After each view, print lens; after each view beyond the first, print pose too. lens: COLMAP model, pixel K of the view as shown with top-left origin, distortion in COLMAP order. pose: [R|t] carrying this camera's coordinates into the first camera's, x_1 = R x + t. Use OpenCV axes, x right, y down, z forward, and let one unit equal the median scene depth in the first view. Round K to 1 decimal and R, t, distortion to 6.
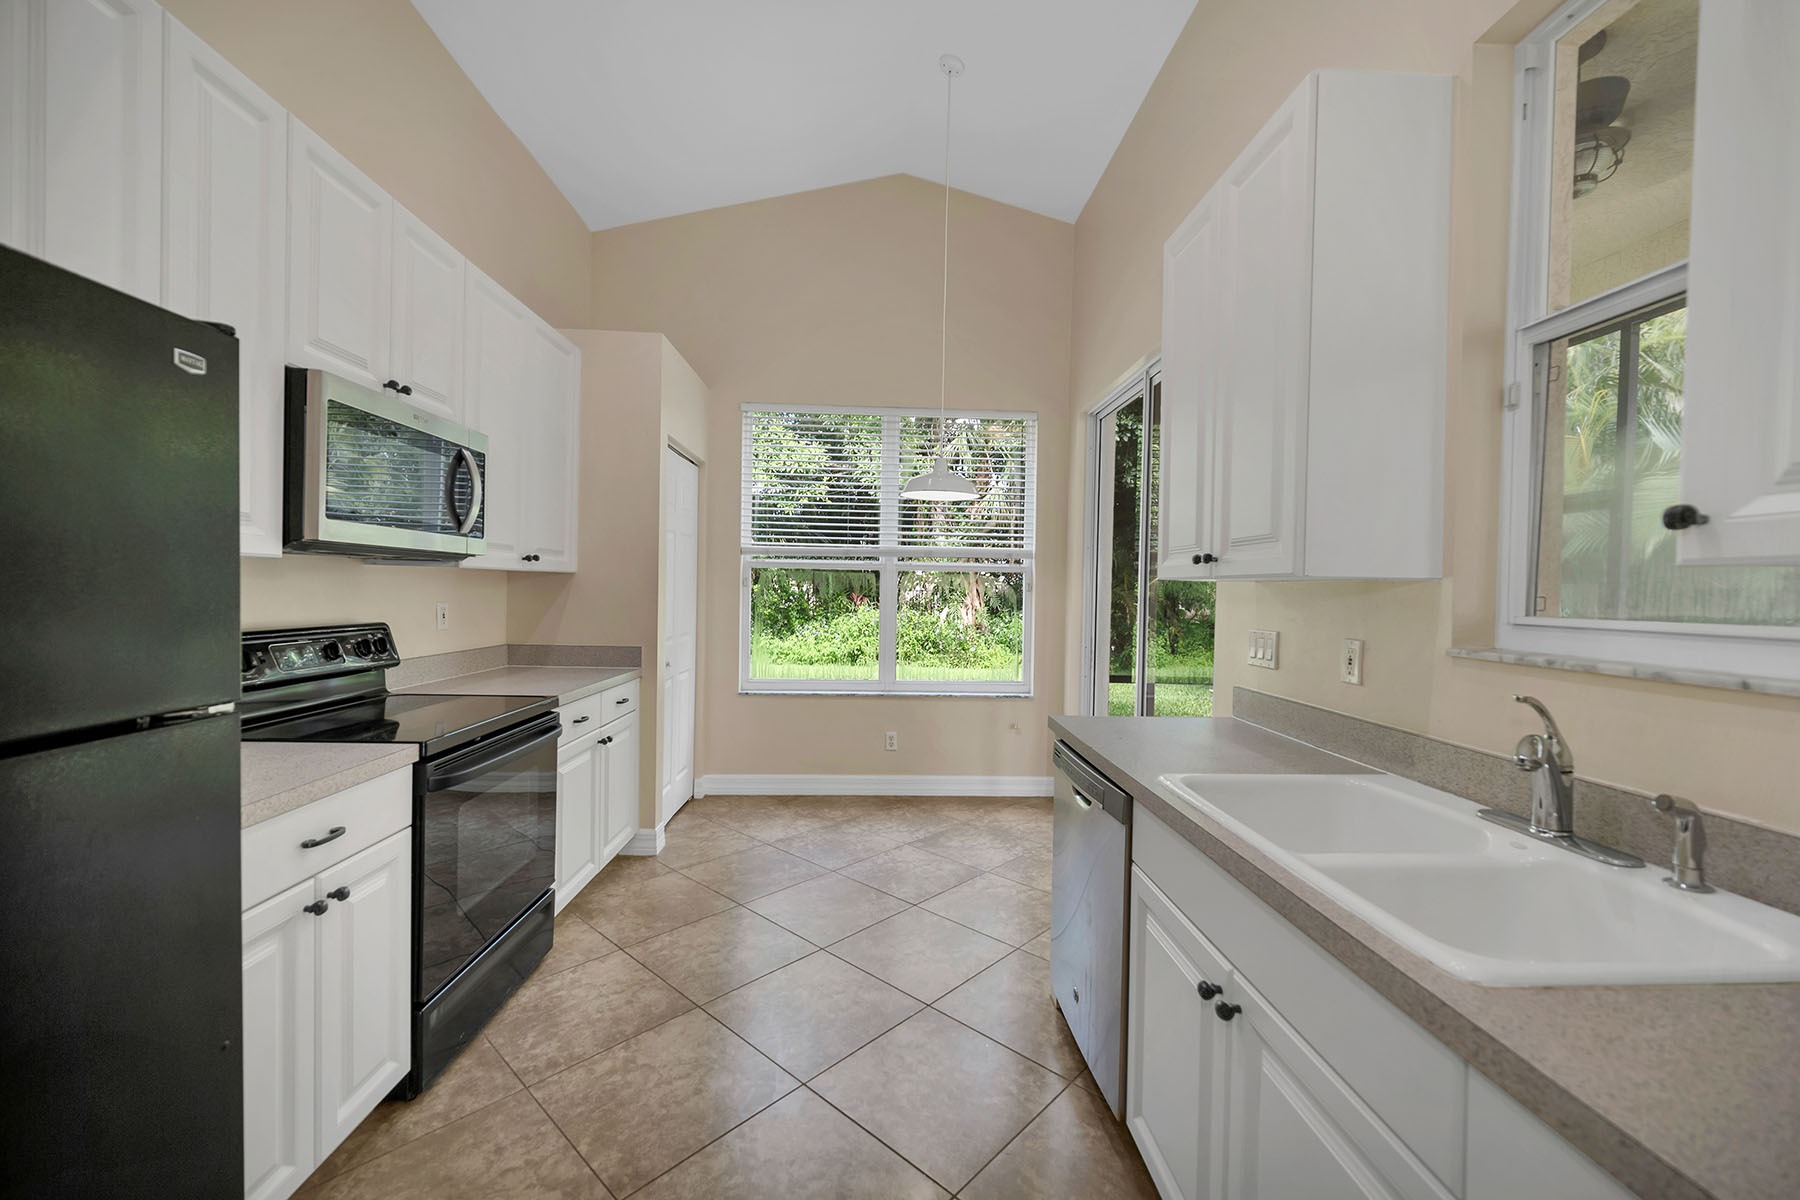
lens RADIAL K [[719.7, 0, 908.0], [0, 719.7, 604.0], [0, 0, 1]] dist [-0.001788, -0.000865]
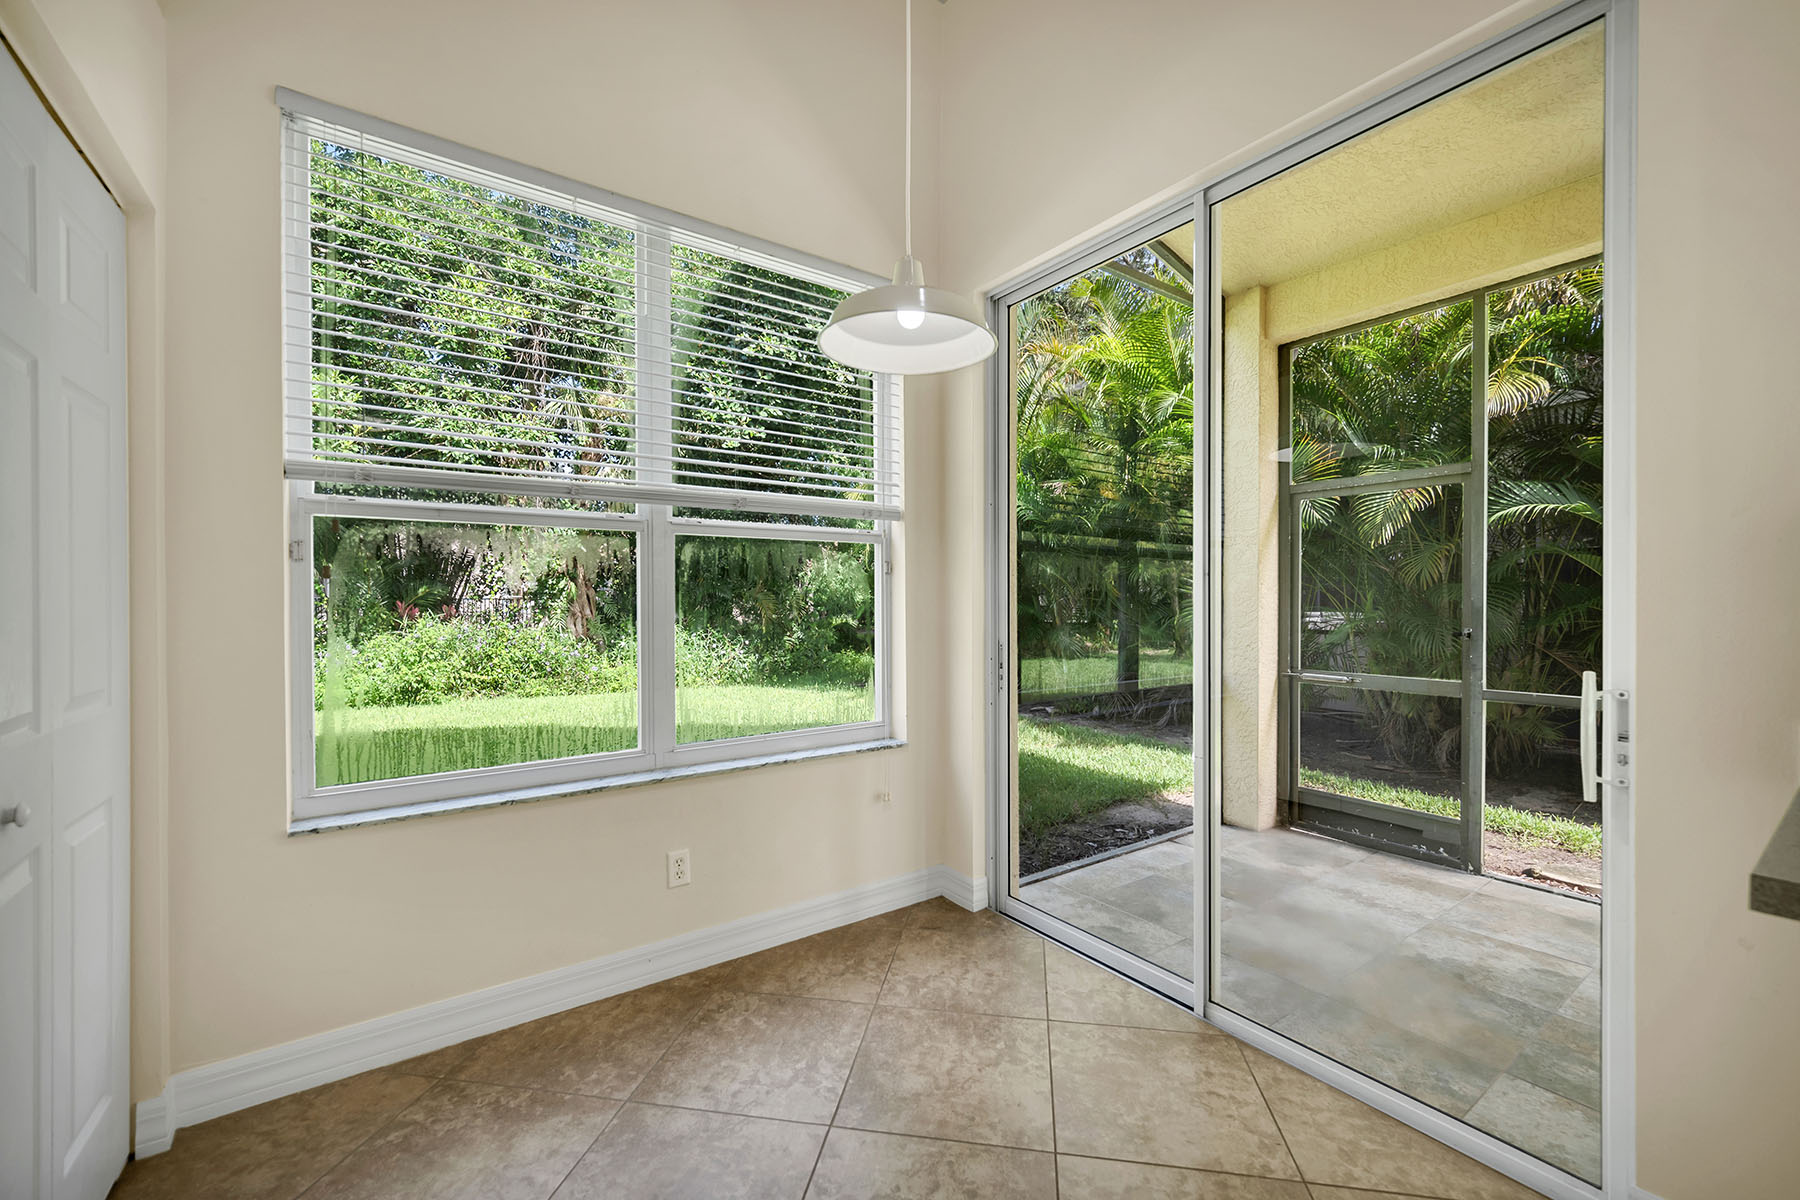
lens RADIAL K [[725.3, 0, 907.0], [0, 725.3, 601.4], [0, 0, 1]] dist [-0.002400, -0.000523]
pose [[0.840567, -0.023310, 0.541205, -0.180415], [0.030553, 0.999523, -0.004404, 0.011407], [-0.540845, 0.020238, 0.840879, 0.539597]]
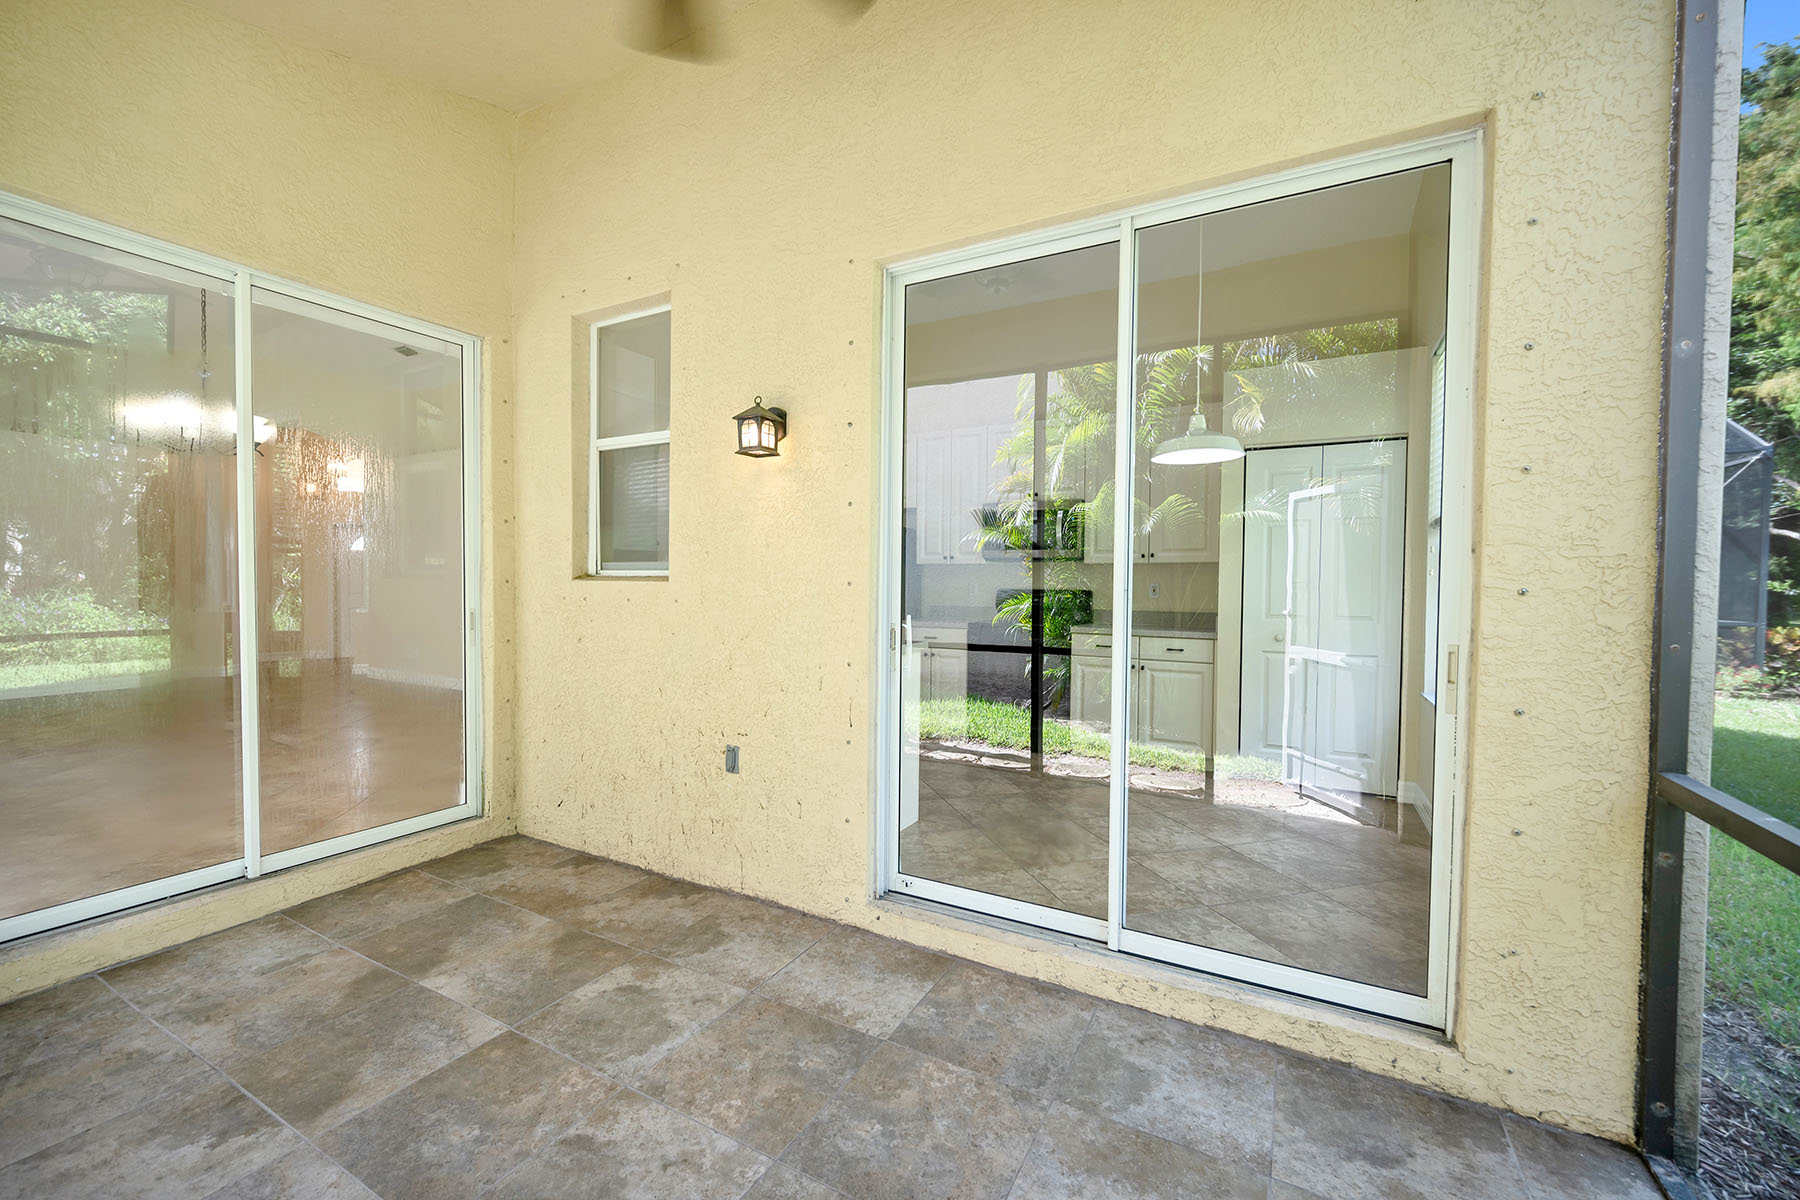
lens RADIAL K [[719.7, 0, 908.0], [0, 719.7, 604.0], [0, 0, 1]] dist [-0.001788, -0.000865]
pose [[-0.521687, -0.001353, -0.853136, 0.884279], [-0.036210, 0.999133, 0.020558, 0.026704], [0.852368, 0.041617, -0.521284, 1.022687]]
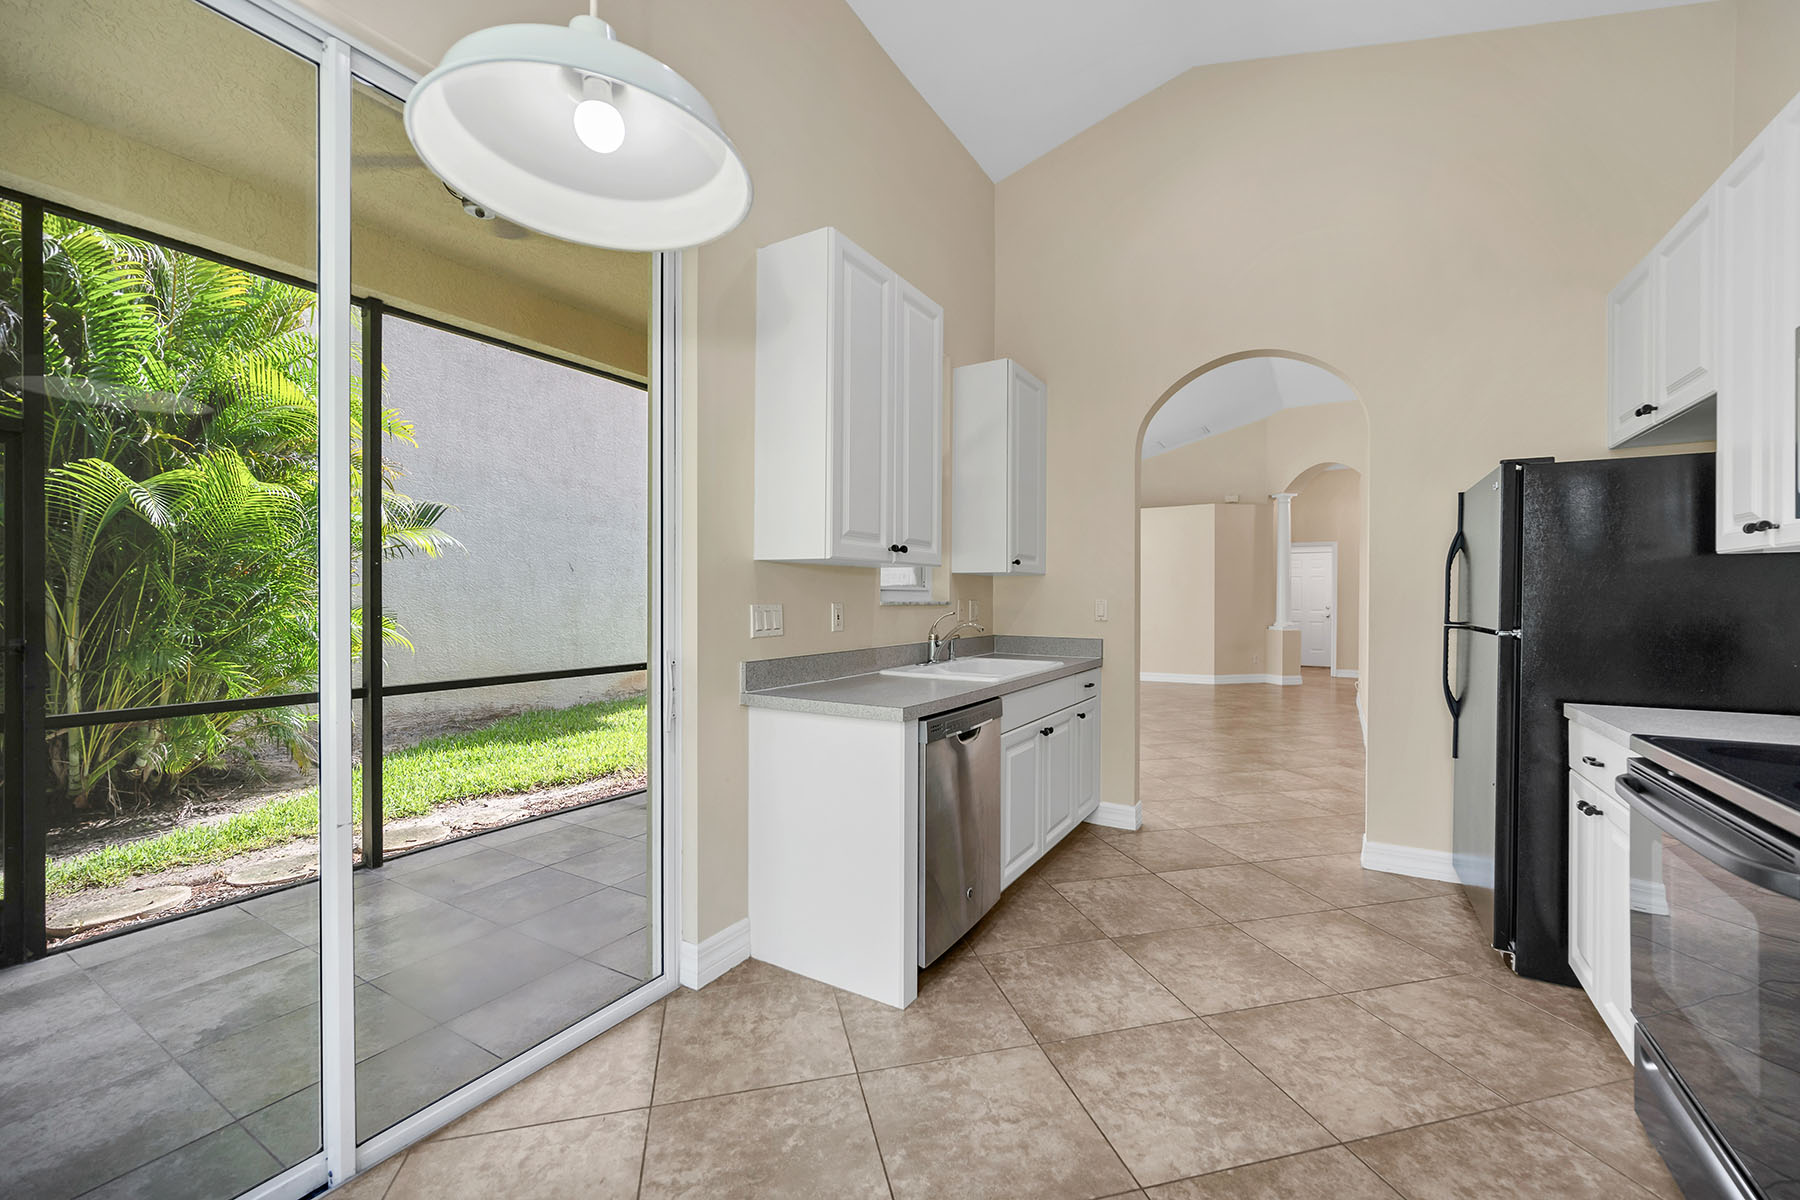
lens RADIAL K [[721.8, 0, 909.1], [0, 721.8, 602.6], [0, 0, 1]] dist [-0.002514, -0.000404]
pose [[-0.831200, -0.025922, 0.555368, -0.174343], [-0.007931, 0.999364, 0.034776, -0.003030], [-0.555916, 0.024501, -0.830877, 1.009497]]
